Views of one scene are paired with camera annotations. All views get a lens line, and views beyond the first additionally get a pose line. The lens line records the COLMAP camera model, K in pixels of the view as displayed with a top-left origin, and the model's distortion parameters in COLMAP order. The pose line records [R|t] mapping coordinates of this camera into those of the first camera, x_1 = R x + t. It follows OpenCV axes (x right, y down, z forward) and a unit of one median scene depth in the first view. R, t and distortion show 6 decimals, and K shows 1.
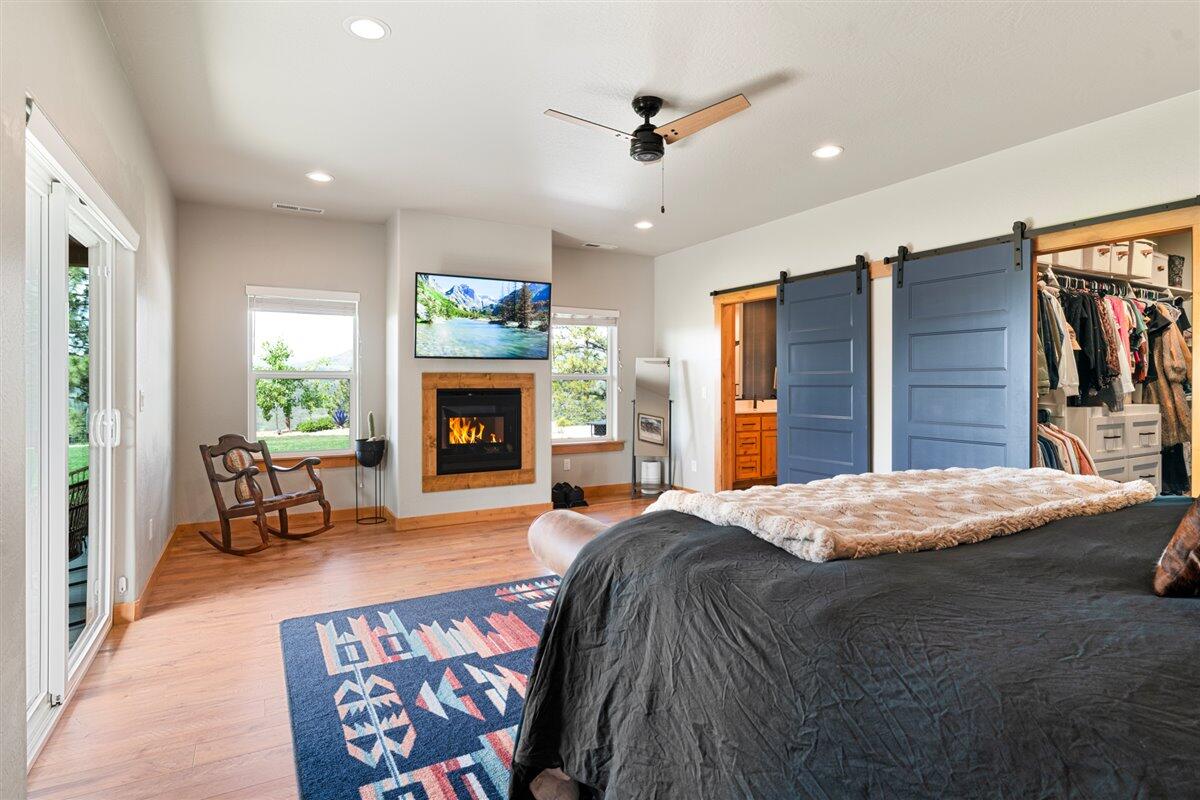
lens RADIAL K [[618.2, 0, 586.4], [0, 618.2, 387.1], [0, 0, 1]] dist [-0.000739, -0.000486]
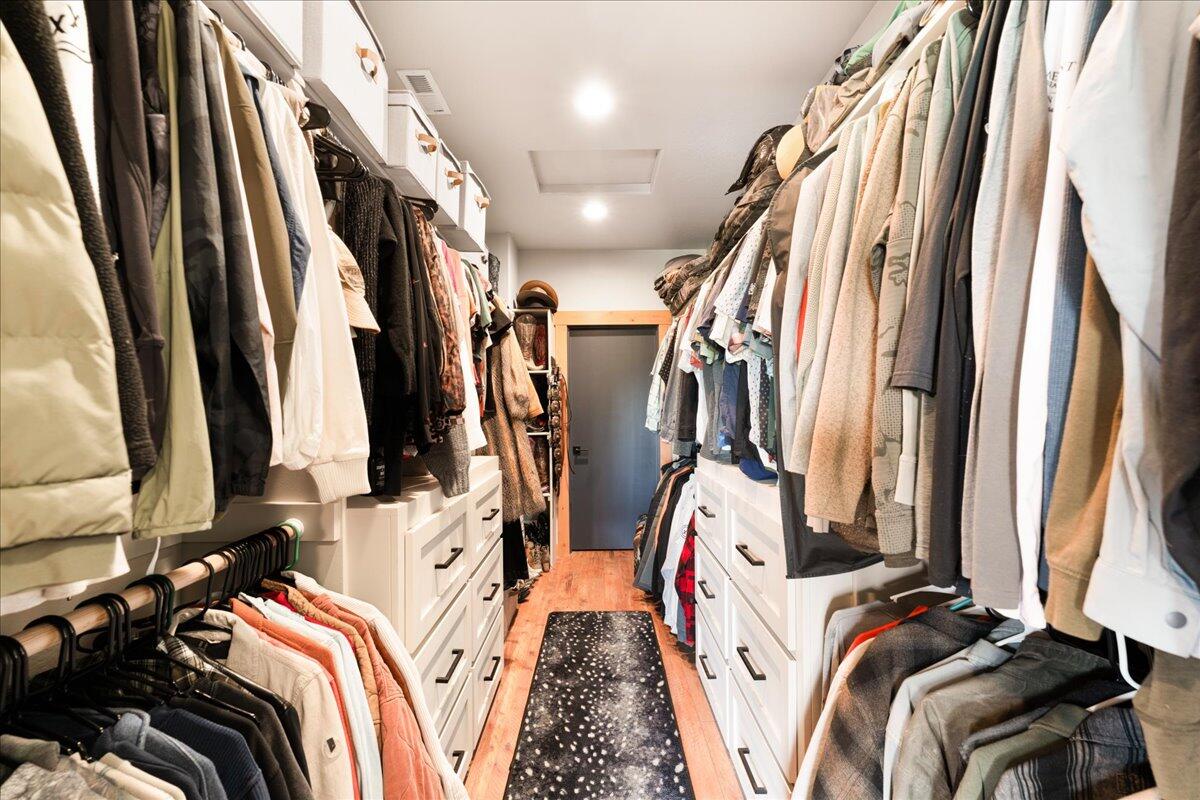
lens RADIAL K [[475.2, 0, 598.2], [0, 475.2, 399.4], [0, 0, 1]] dist [0.002321, -0.000424]
pose [[0.474321, 0.008307, 0.880313, 0.609183], [0.014365, 0.999749, -0.017174, -0.019909], [-0.880235, 0.020792, 0.474083, 0.749438]]
